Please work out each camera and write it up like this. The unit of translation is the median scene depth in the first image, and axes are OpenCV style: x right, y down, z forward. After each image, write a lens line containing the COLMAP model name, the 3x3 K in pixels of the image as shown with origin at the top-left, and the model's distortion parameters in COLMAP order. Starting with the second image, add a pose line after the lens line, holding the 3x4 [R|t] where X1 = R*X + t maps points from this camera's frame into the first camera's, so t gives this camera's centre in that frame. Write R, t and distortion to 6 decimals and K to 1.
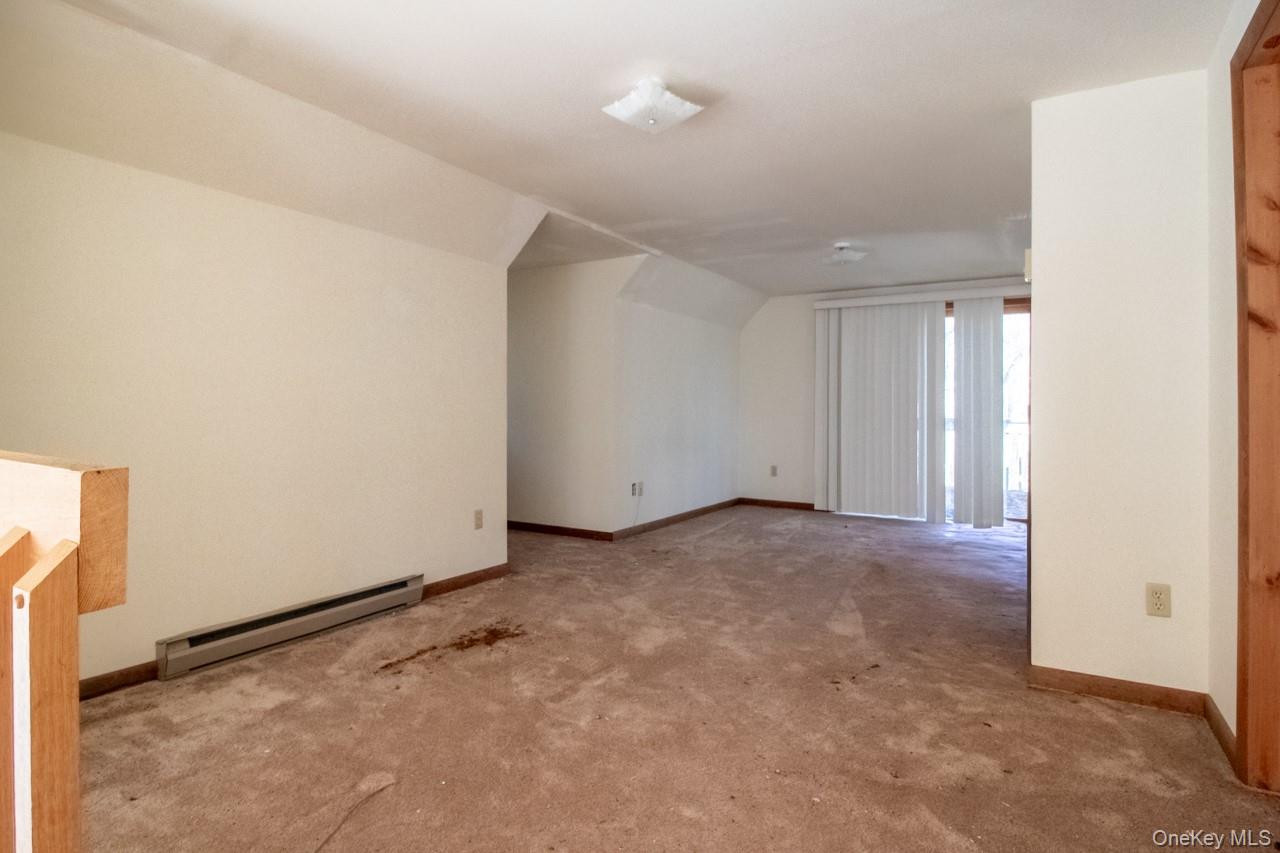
lens RADIAL K [[679.8, 0, 641.6], [0, 679.8, 403.9], [0, 0, 1]] dist [-0.003091, -0.015846]
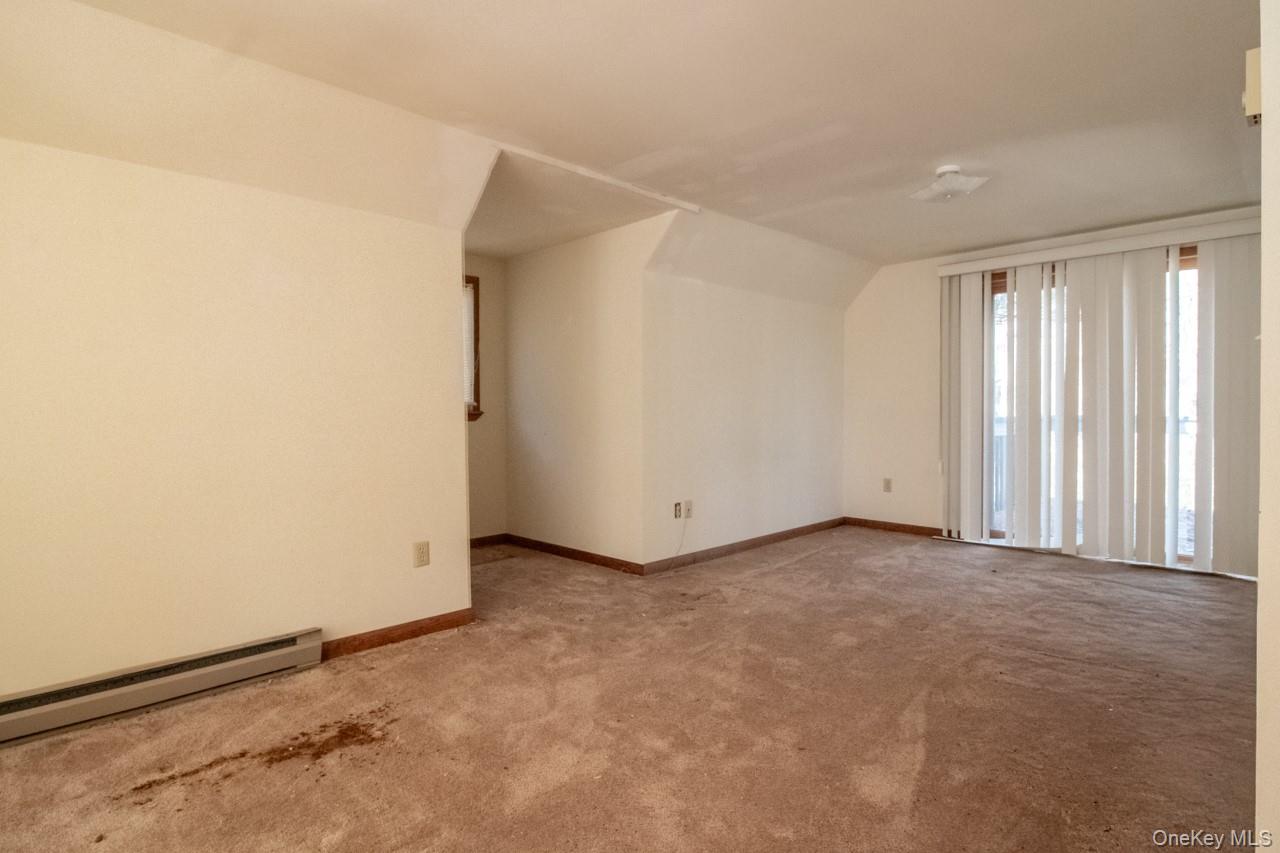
lens RADIAL K [[650.1, 0, 650.4], [0, 650.1, 422.1], [0, 0, 1]] dist [0.002571, -0.013872]
pose [[0.968589, -0.007111, -0.248566, 0.219900], [0.014090, 0.999554, 0.026312, 0.001382], [0.248268, -0.028988, 0.968258, 0.370646]]
